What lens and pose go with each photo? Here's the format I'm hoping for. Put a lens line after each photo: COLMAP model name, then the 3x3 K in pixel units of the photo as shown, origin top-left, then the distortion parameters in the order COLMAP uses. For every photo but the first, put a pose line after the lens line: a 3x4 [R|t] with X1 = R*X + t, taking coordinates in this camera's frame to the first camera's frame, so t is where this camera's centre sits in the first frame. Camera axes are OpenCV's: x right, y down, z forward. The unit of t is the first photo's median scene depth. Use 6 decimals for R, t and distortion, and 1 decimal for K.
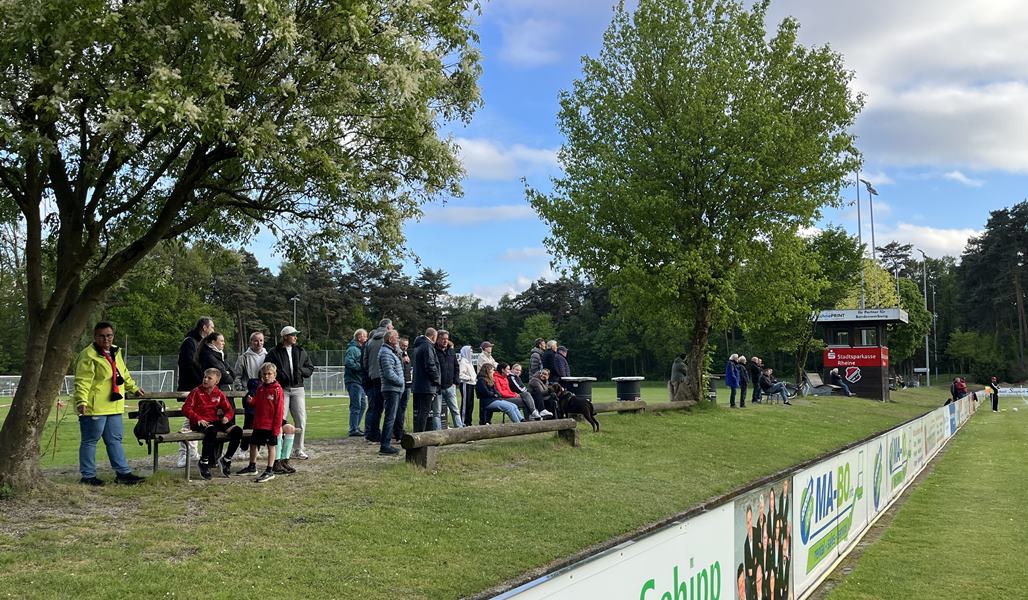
lens RADIAL K [[848.8, 0, 513.1], [0, 848.8, 303.7], [0, 0, 1]] dist [-0.002455, -0.002249]
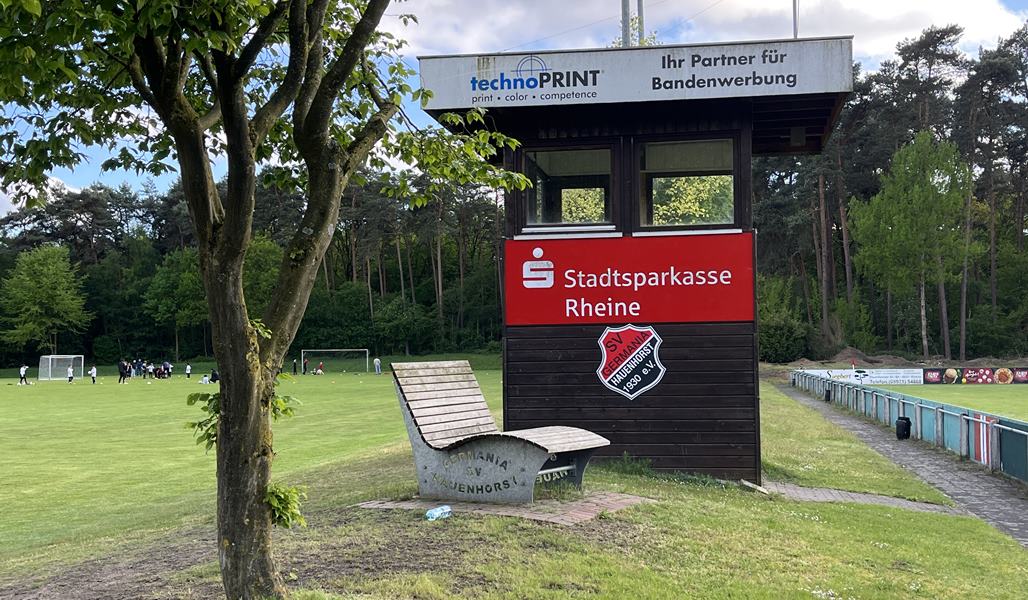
lens RADIAL K [[1117.8, 0, 513.8], [0, 1117.8, 301.2], [0, 0, 1]] dist [0.008941, 0.000000]
pose [[0.940827, 0.003108, 0.338872, 0.121959], [-0.017140, 0.999115, 0.038422, 0.025602], [-0.338452, -0.041957, 0.940048, 0.327993]]
